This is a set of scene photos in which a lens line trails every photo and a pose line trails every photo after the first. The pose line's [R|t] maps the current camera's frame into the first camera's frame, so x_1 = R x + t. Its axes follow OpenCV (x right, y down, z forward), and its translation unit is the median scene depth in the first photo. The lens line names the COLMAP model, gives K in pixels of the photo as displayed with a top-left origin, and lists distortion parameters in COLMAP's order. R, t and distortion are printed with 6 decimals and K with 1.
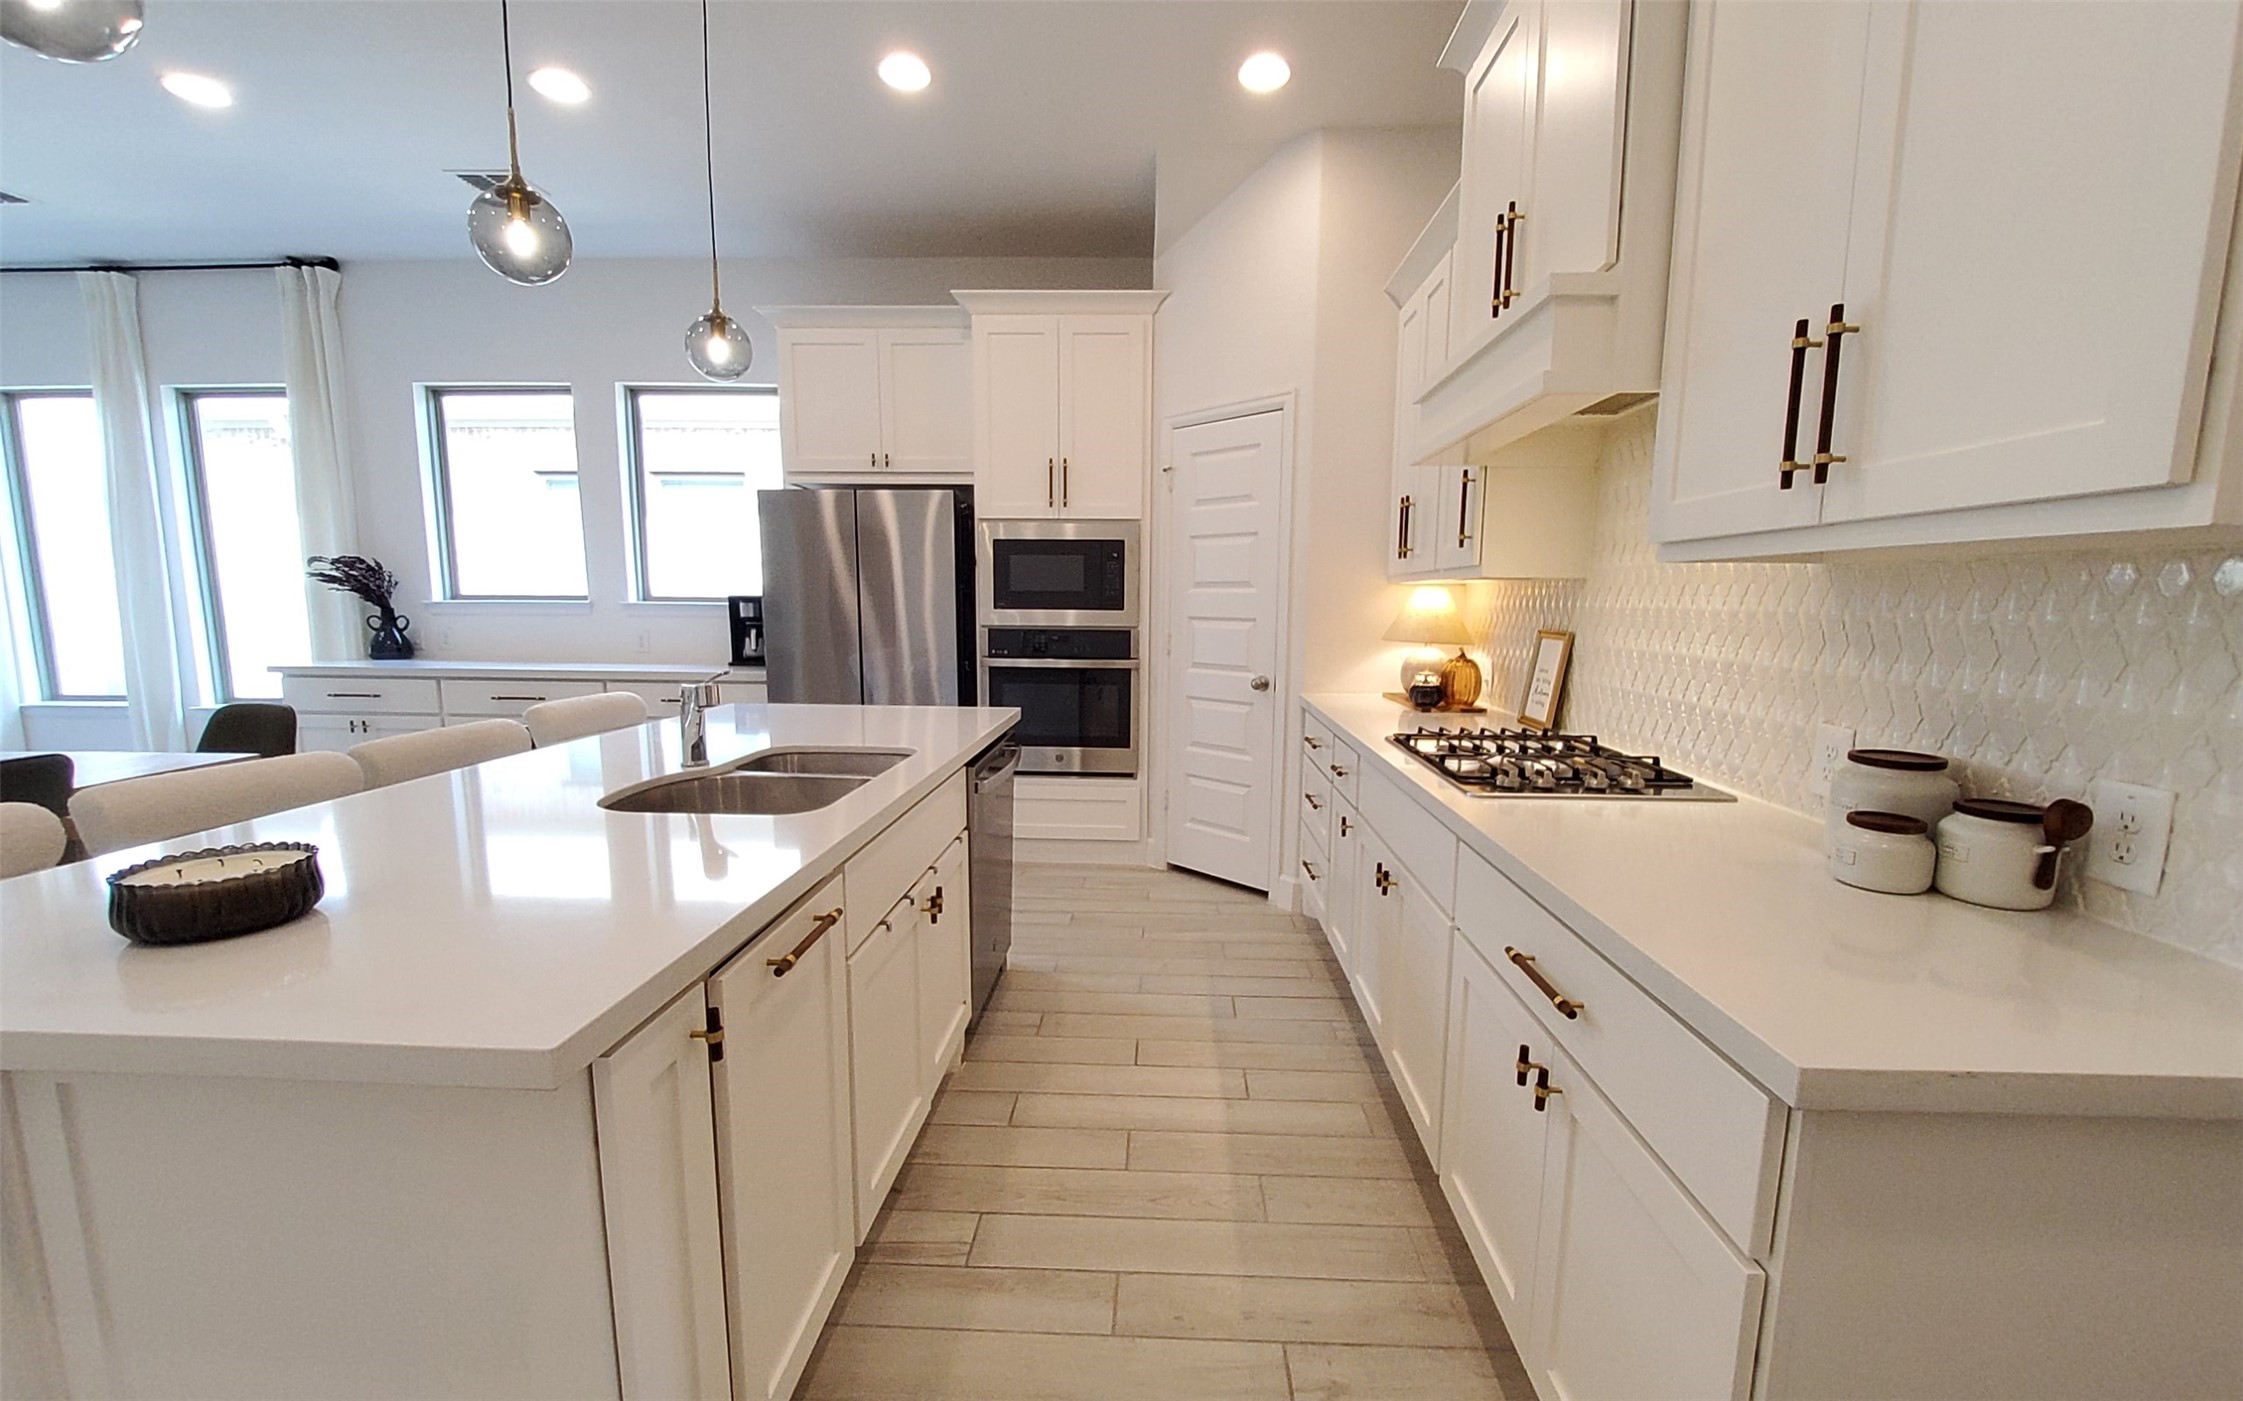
lens RADIAL K [[888.4, 0, 1137.7], [0, 888.4, 723.8], [0, 0, 1]] dist [-0.001573, -0.003565]
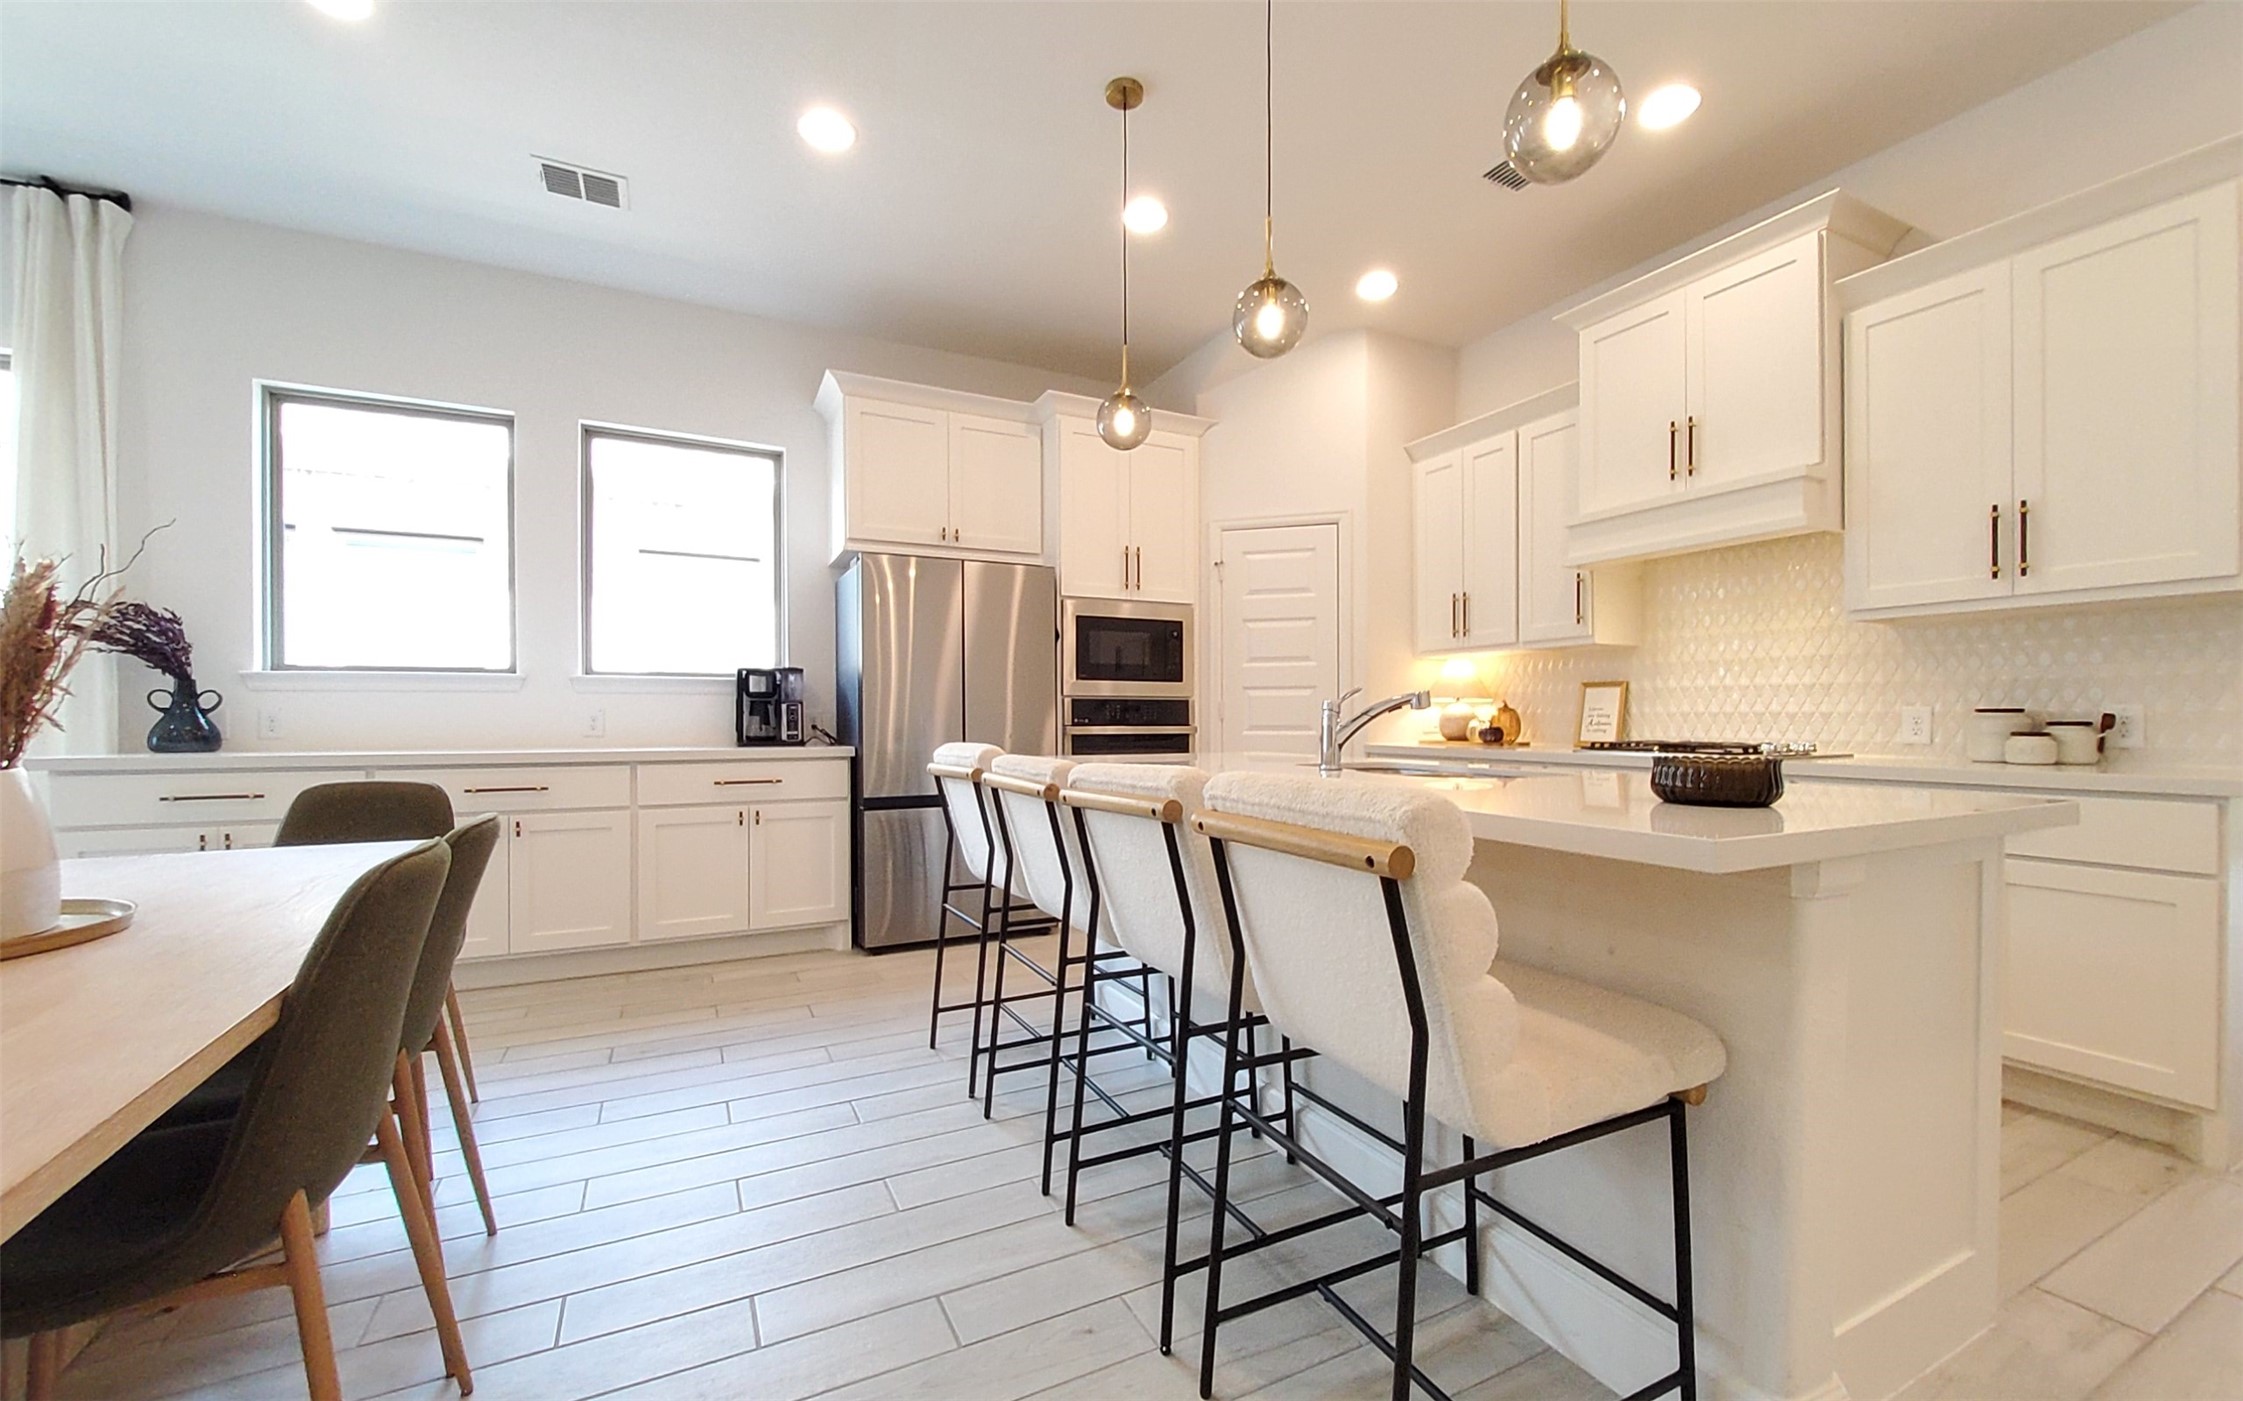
lens RADIAL K [[897.2, 0, 1141.1], [0, 897.2, 724.8], [0, 0, 1]] dist [-0.004724, -0.000518]
pose [[0.875121, -0.014203, 0.483697, -0.614842], [0.077469, 0.990789, -0.111066, 0.047775], [-0.477664, 0.134667, 0.868160, 0.042825]]
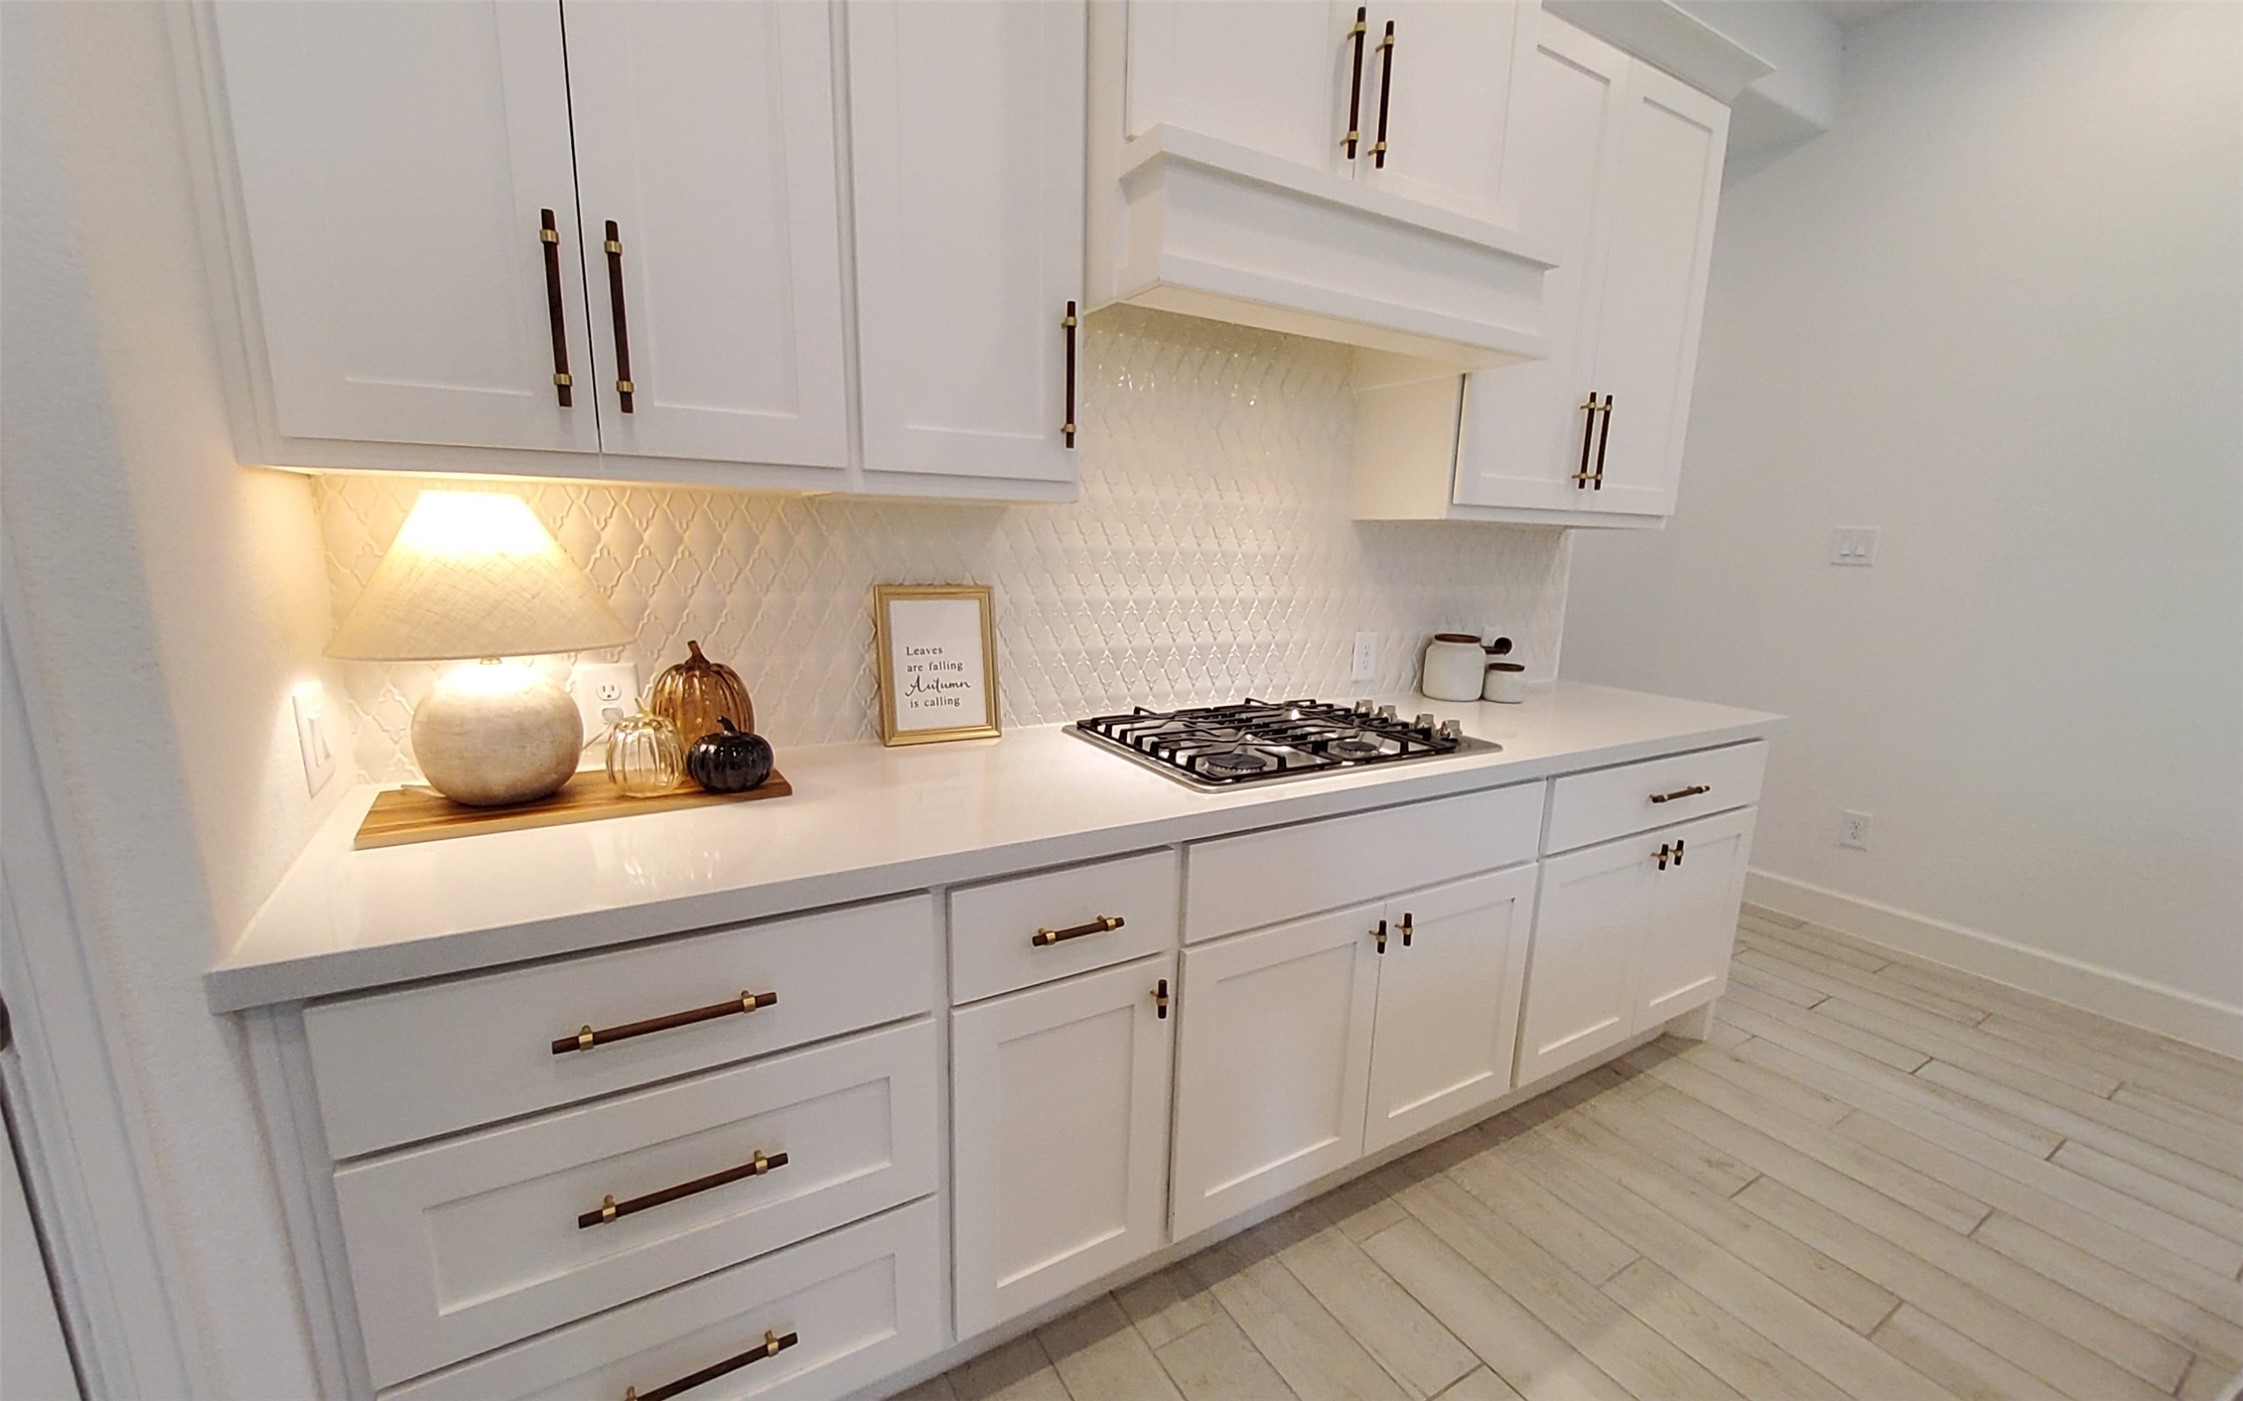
lens RADIAL K [[897.2, 0, 1141.1], [0, 897.2, 724.8], [0, 0, 1]] dist [-0.004724, -0.000518]
pose [[-0.549835, -0.197932, 0.811483, -0.091282], [0.083790, 0.953547, 0.289357, -0.115820], [-0.831060, 0.227092, -0.507709, 0.778836]]
